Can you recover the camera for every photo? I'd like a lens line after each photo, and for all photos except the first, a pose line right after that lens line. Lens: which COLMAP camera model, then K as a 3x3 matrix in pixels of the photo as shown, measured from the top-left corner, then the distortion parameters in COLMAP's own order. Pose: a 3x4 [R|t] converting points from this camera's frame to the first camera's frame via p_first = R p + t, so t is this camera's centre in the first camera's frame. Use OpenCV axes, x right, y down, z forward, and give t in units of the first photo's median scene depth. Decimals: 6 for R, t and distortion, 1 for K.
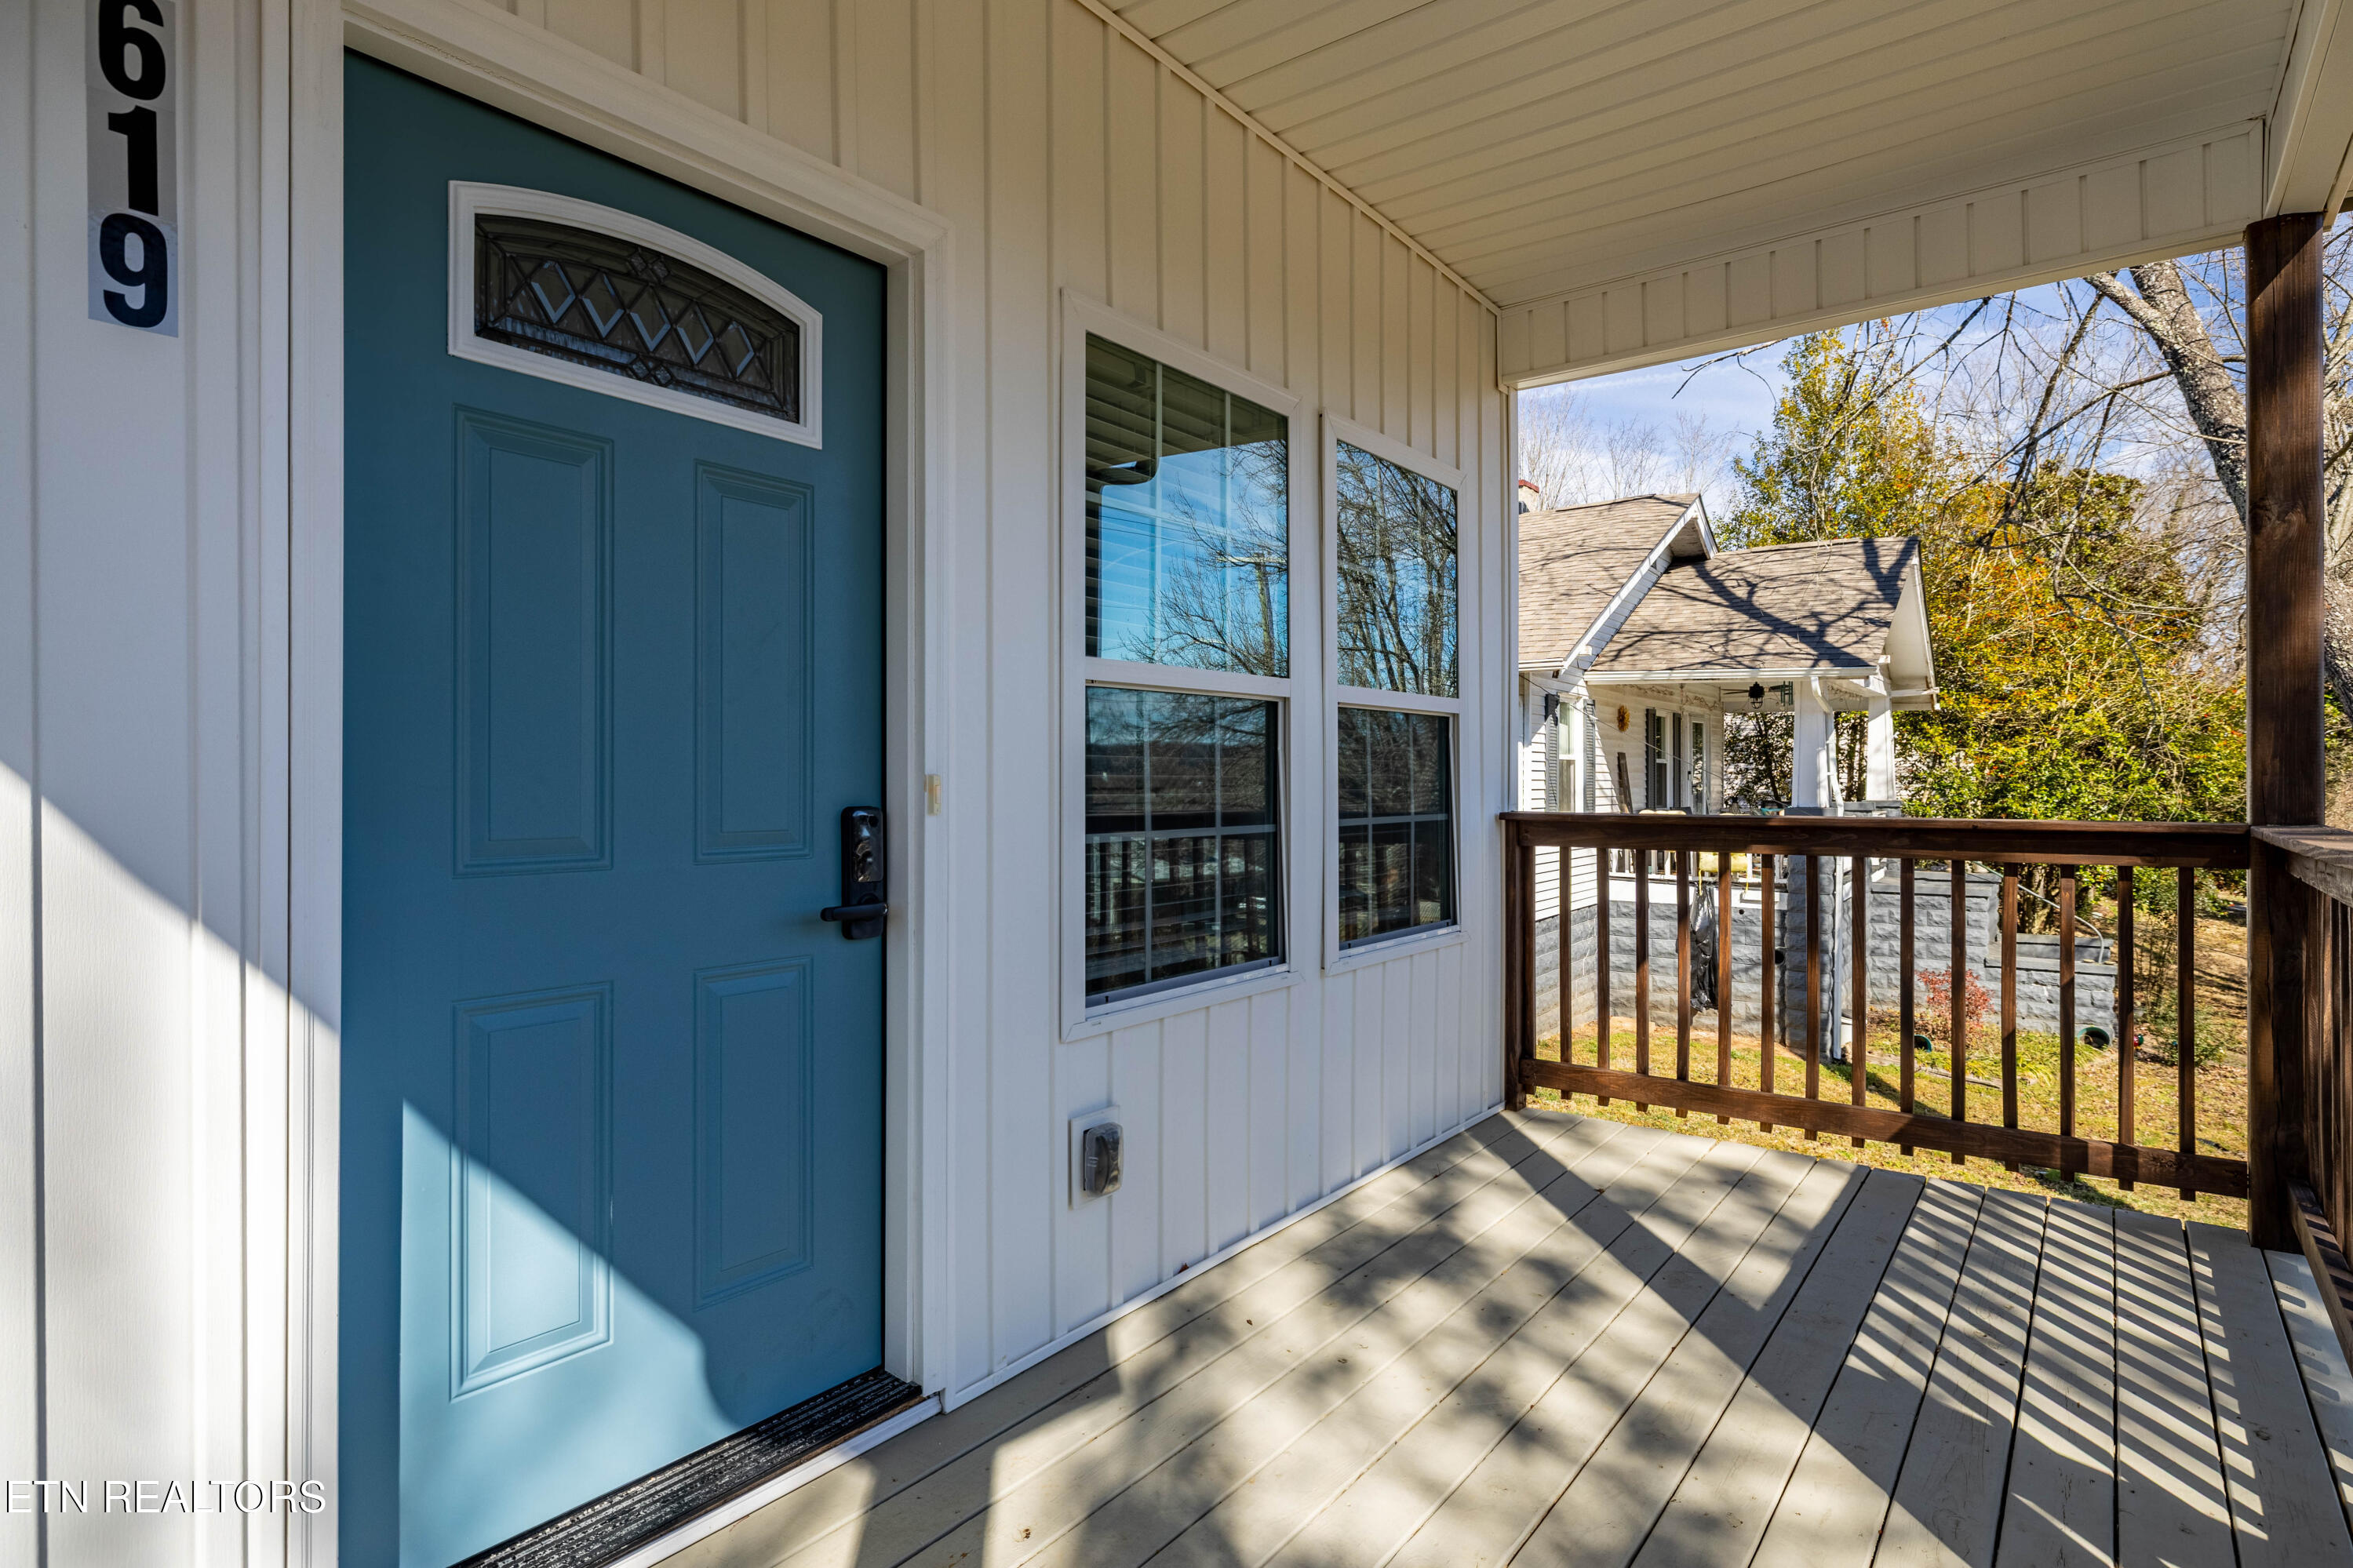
lens RADIAL K [[1296.6, 0, 1176.5], [0, 1296.6, 784.0], [0, 0, 1]] dist [-0.004223, 0.000393]
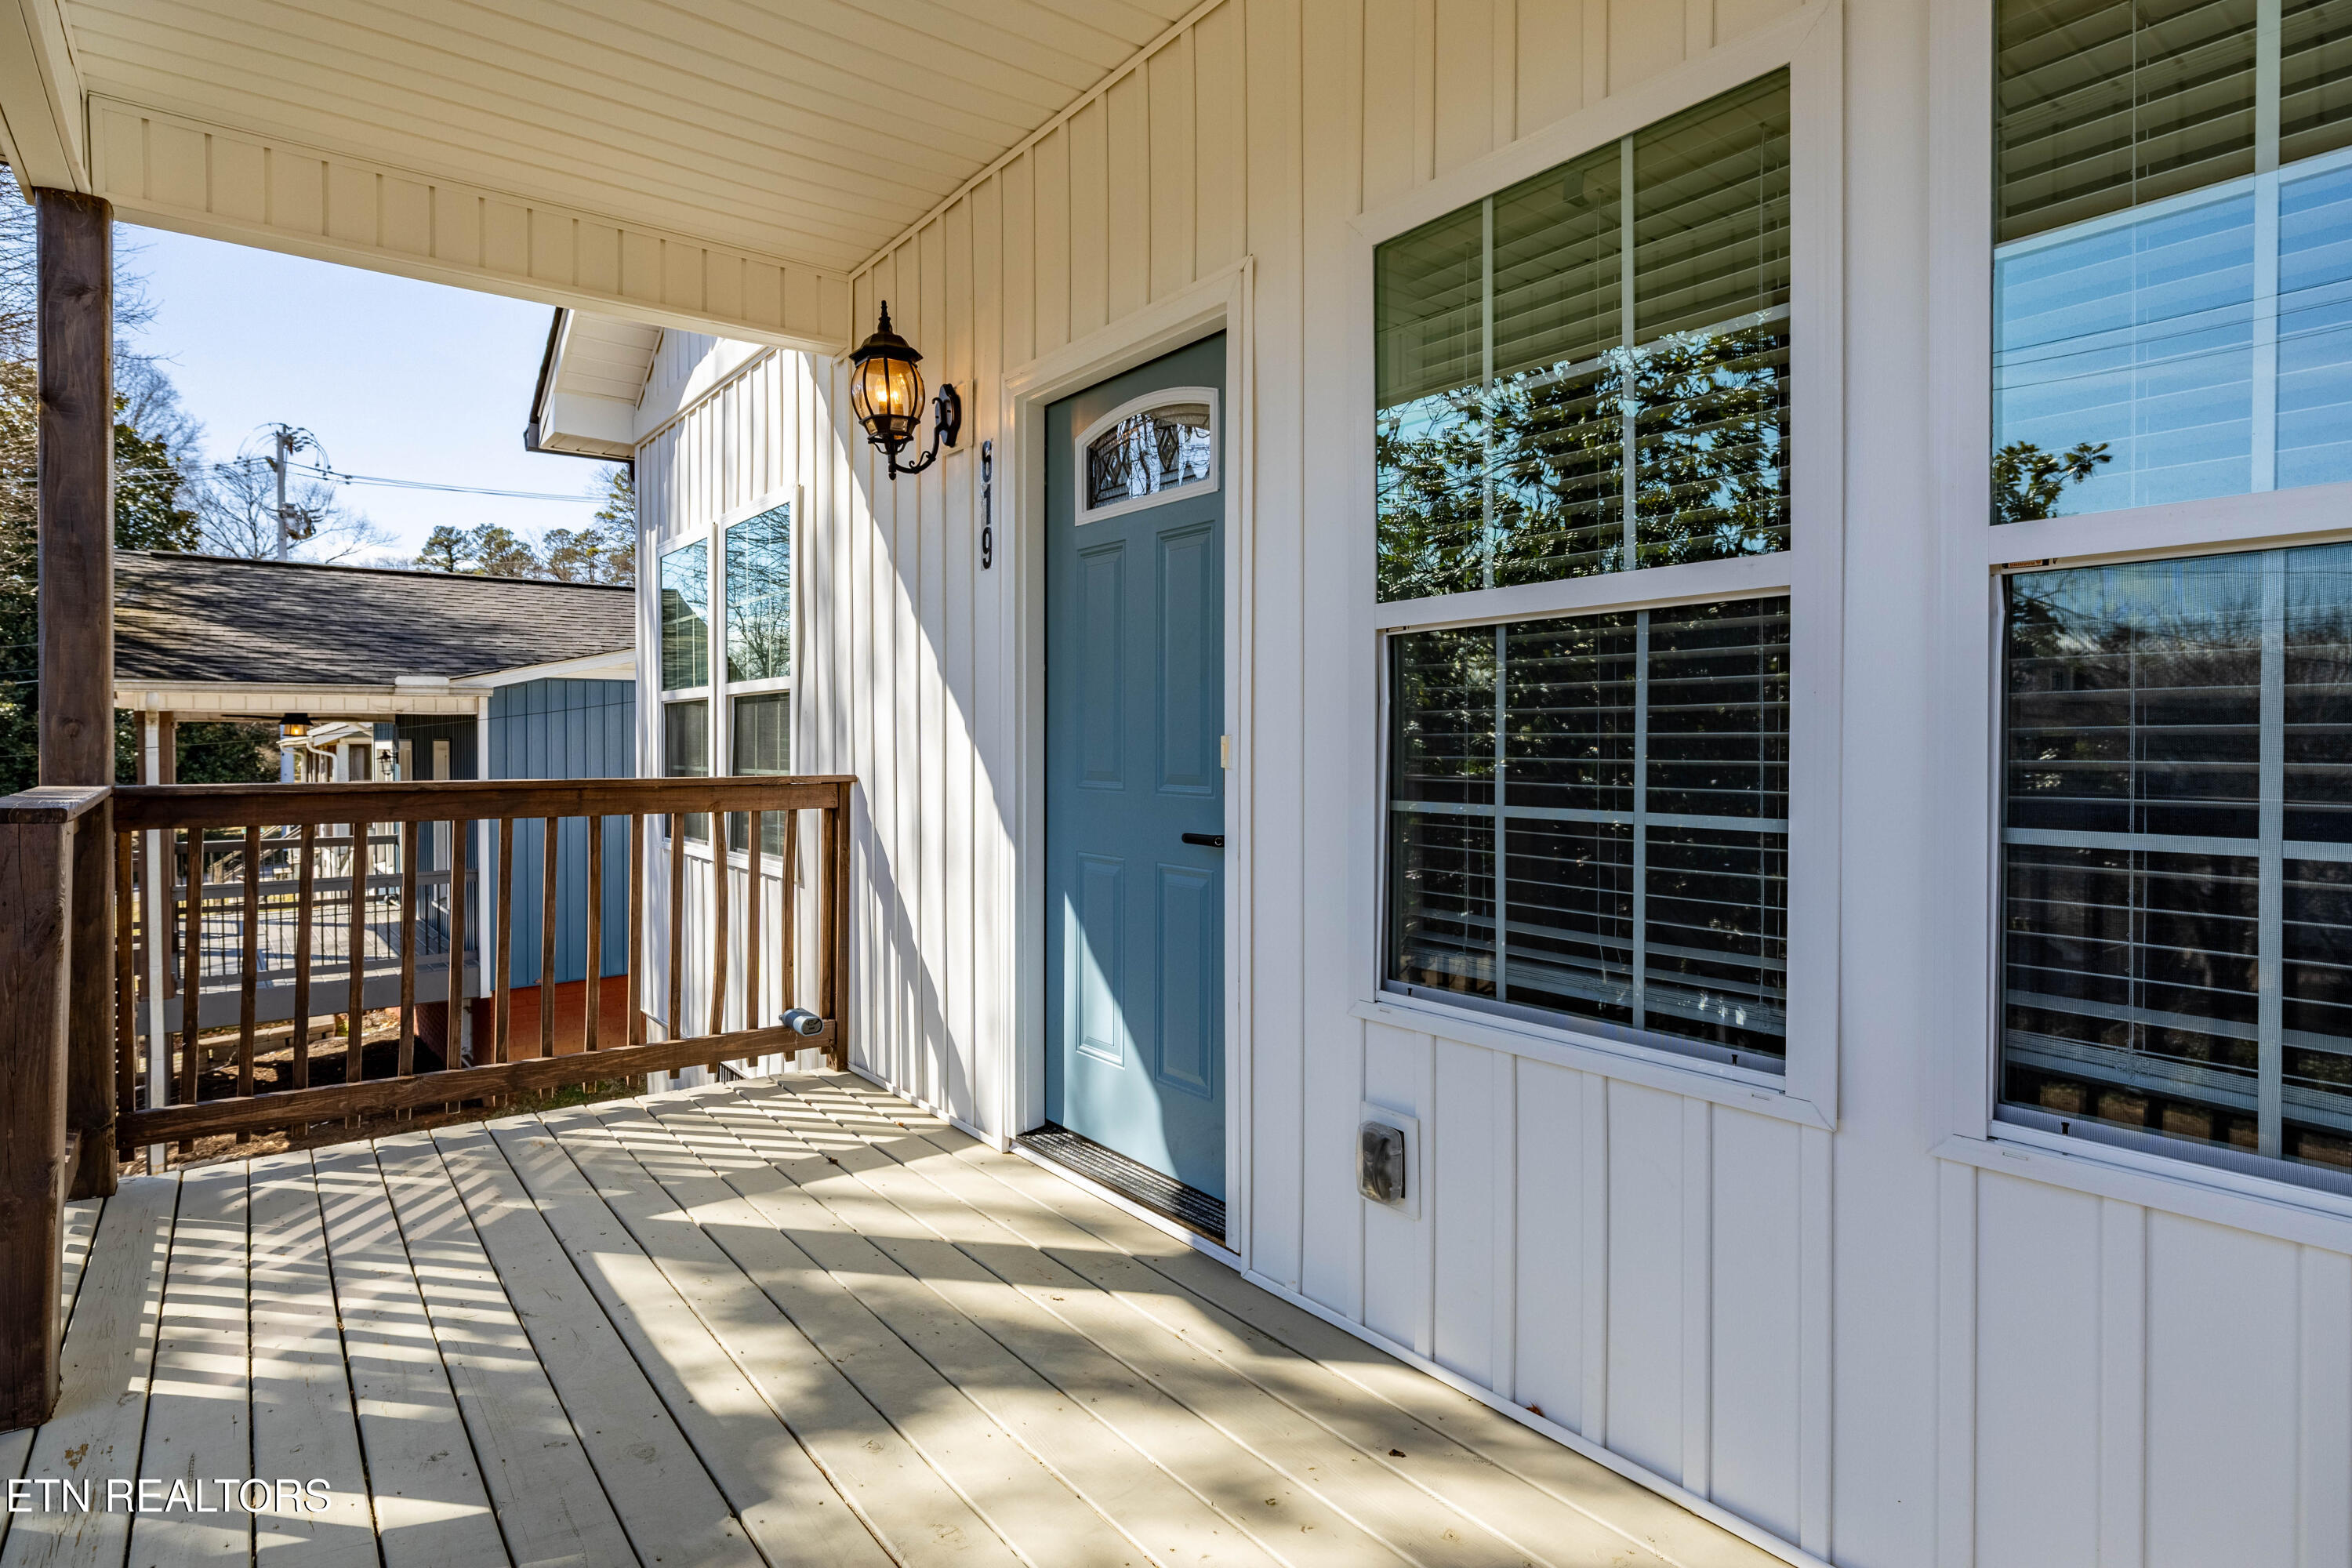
lens RADIAL K [[1272.1, 0, 1173.3], [0, 1272.1, 761.9], [0, 0, 1]] dist [-0.005349, -0.000515]
pose [[-0.300445, 0.020316, -0.953583, 0.948138], [0.001723, 0.999783, 0.020758, -0.008831], [0.953798, 0.004594, -0.300415, 1.300930]]
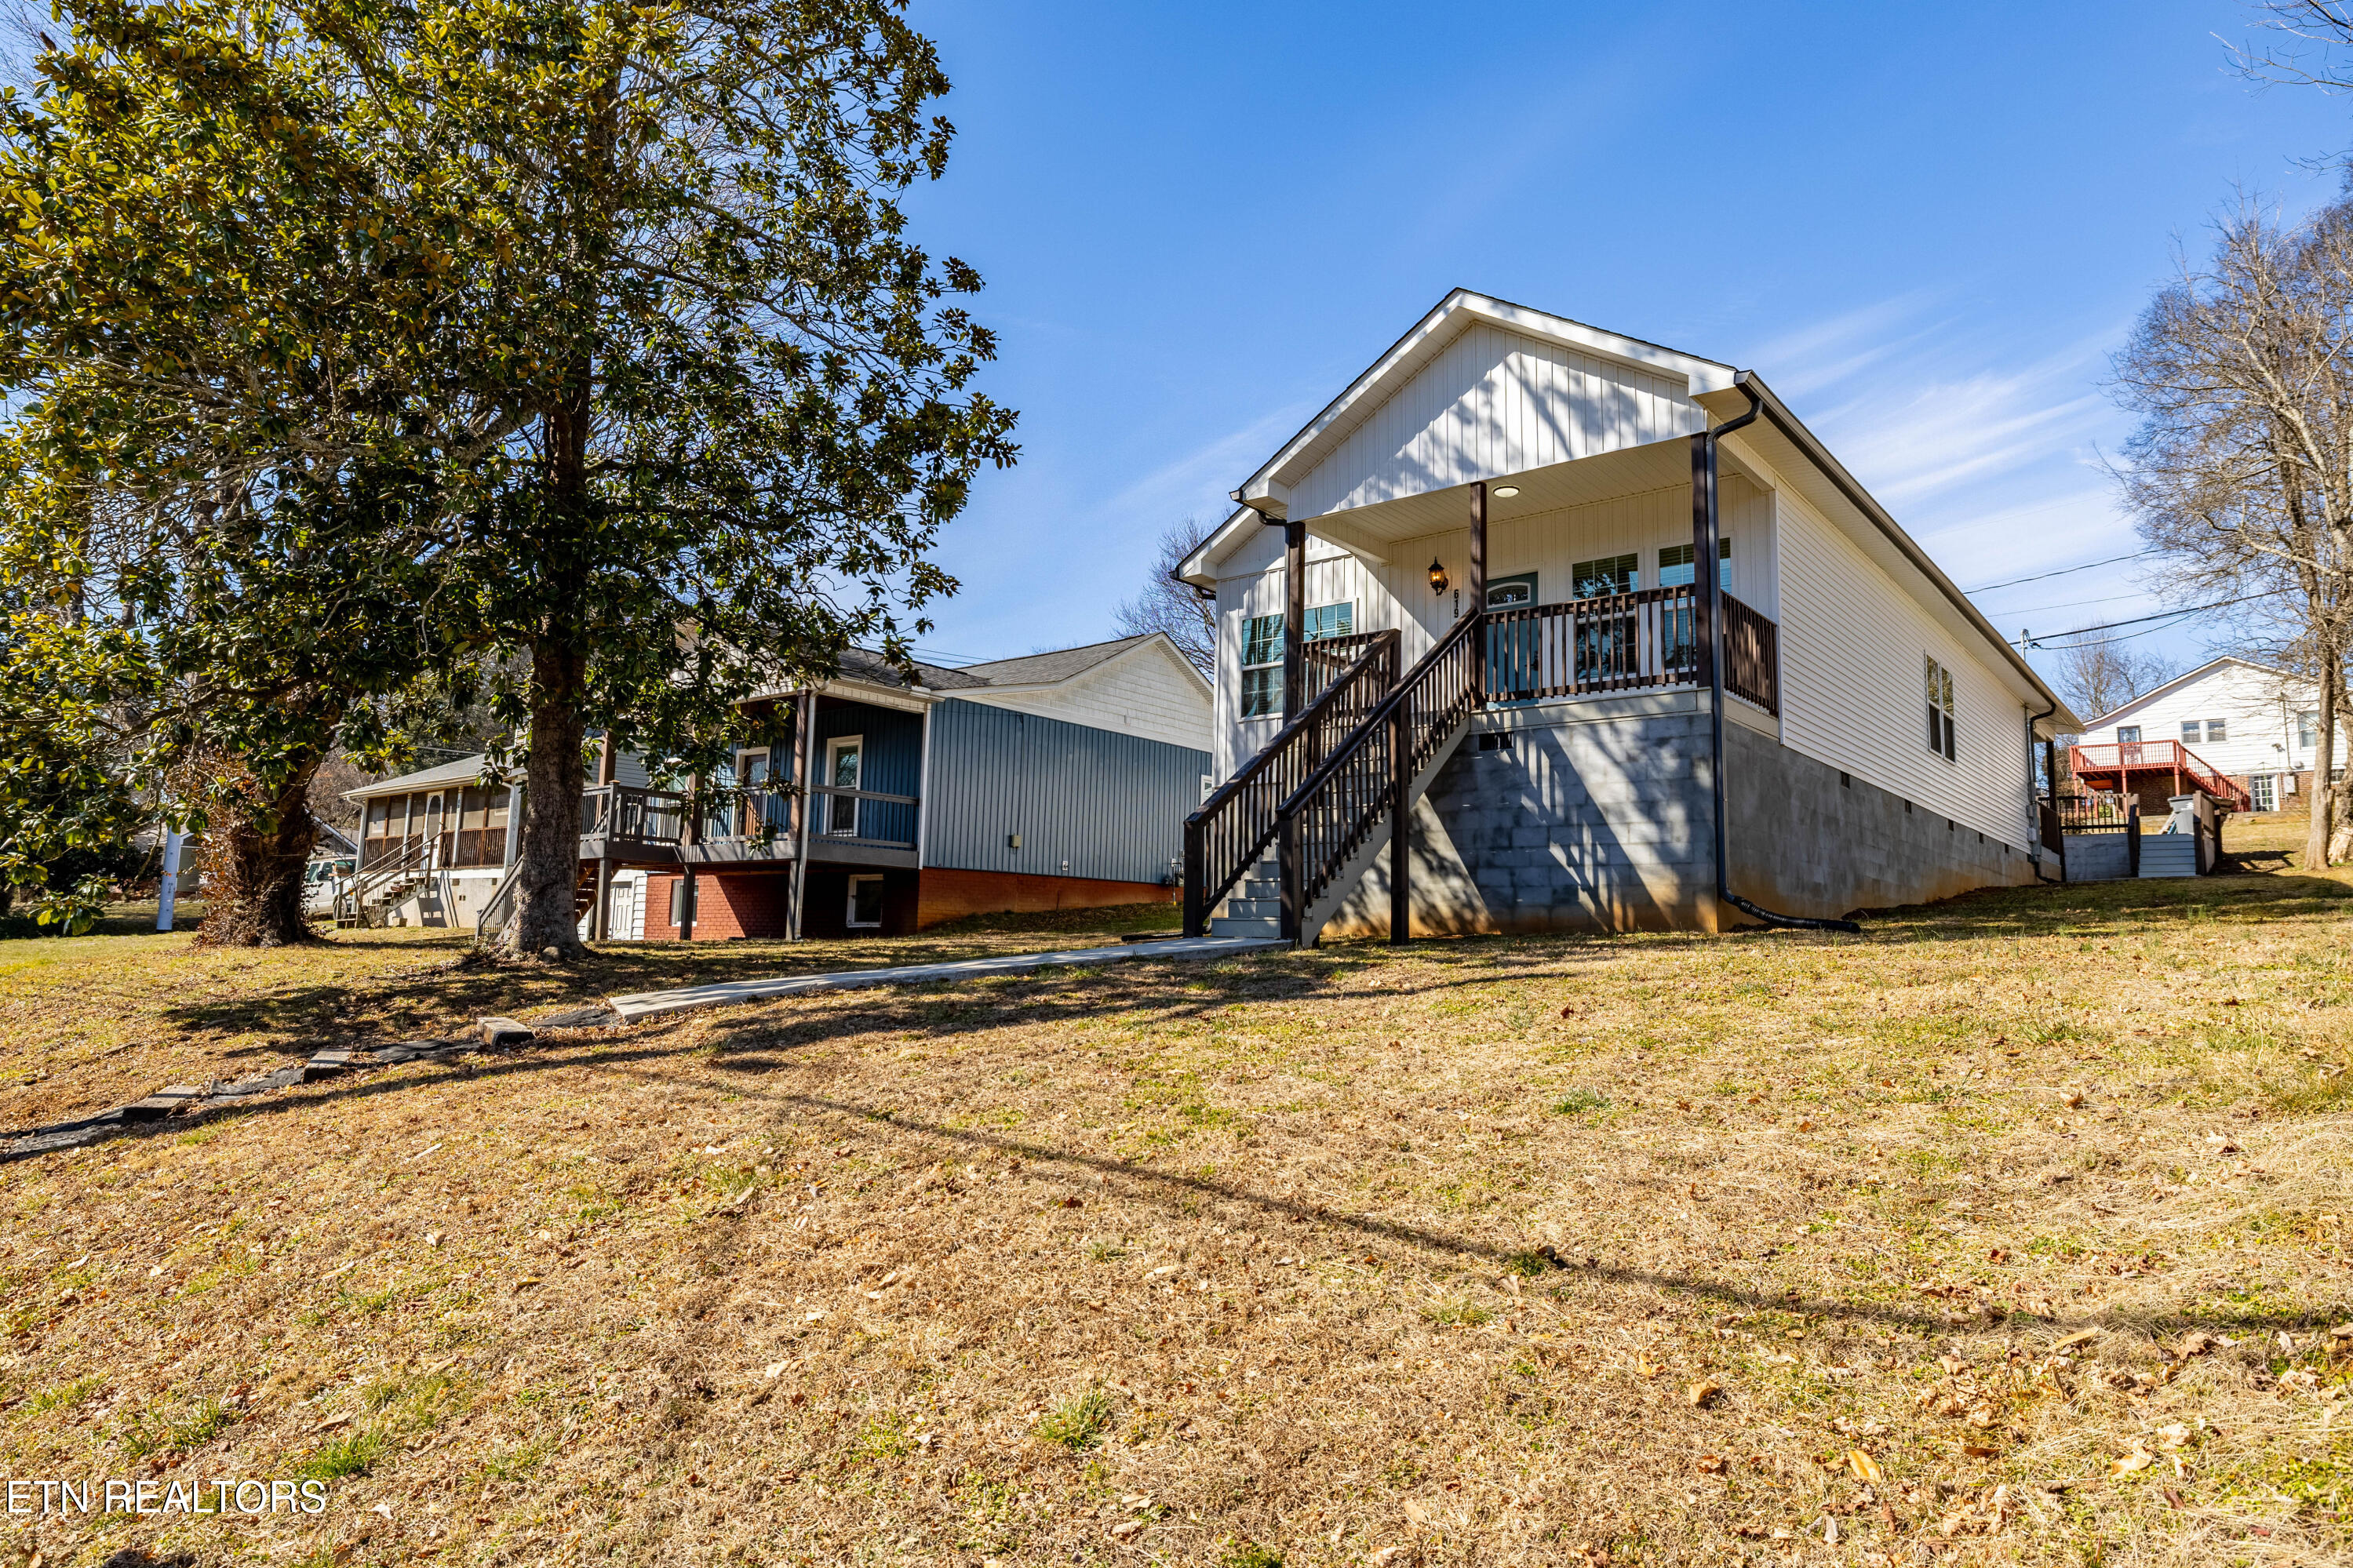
lens RADIAL K [[1383.2, 0, 1178.6], [0, 1383.2, 821.0], [0, 0, 1]] dist [0.002890, 0.000437]
pose [[-0.060588, -0.087322, -0.994336, 6.766669], [-0.021510, 0.996049, -0.086162, 1.505207], [0.997931, 0.016168, -0.062227, -0.374695]]
